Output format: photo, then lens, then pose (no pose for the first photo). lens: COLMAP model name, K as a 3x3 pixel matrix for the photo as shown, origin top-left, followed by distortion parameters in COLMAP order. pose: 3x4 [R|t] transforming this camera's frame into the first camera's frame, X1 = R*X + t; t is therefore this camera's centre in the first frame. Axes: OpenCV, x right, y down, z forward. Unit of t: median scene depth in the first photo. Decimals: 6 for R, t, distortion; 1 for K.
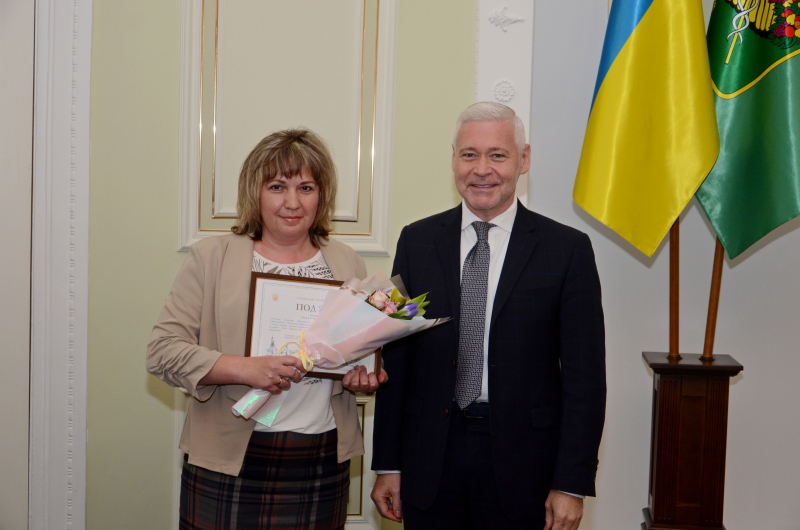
lens RADIAL K [[1347.5, 0, 426.0], [0, 1347.5, 275.0], [0, 0, 1]] dist [-0.060891, 0.000000]
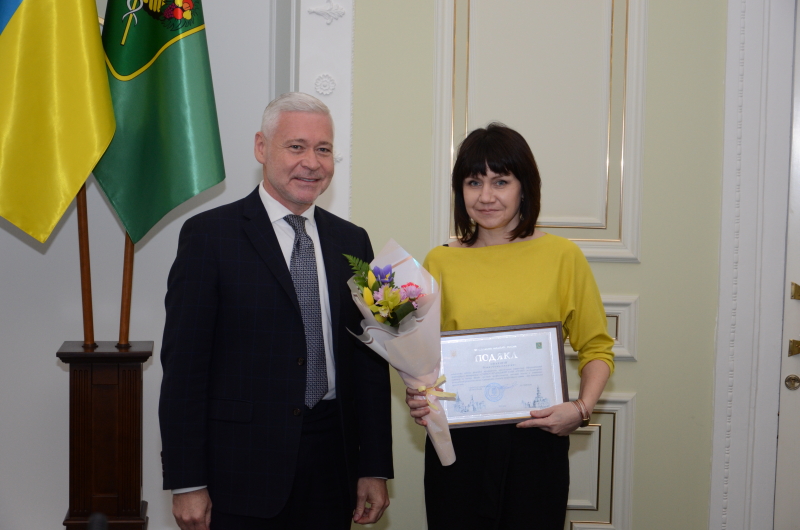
lens RADIAL K [[1347.5, 0, 400.8], [0, 1347.5, 264.9], [0, 0, 1]] dist [-0.060891, 0.000000]
pose [[0.822439, -0.007464, 0.568804, -0.190938], [0.003152, 0.999958, 0.008564, -0.005366], [-0.568844, -0.005251, 0.822429, 0.069639]]
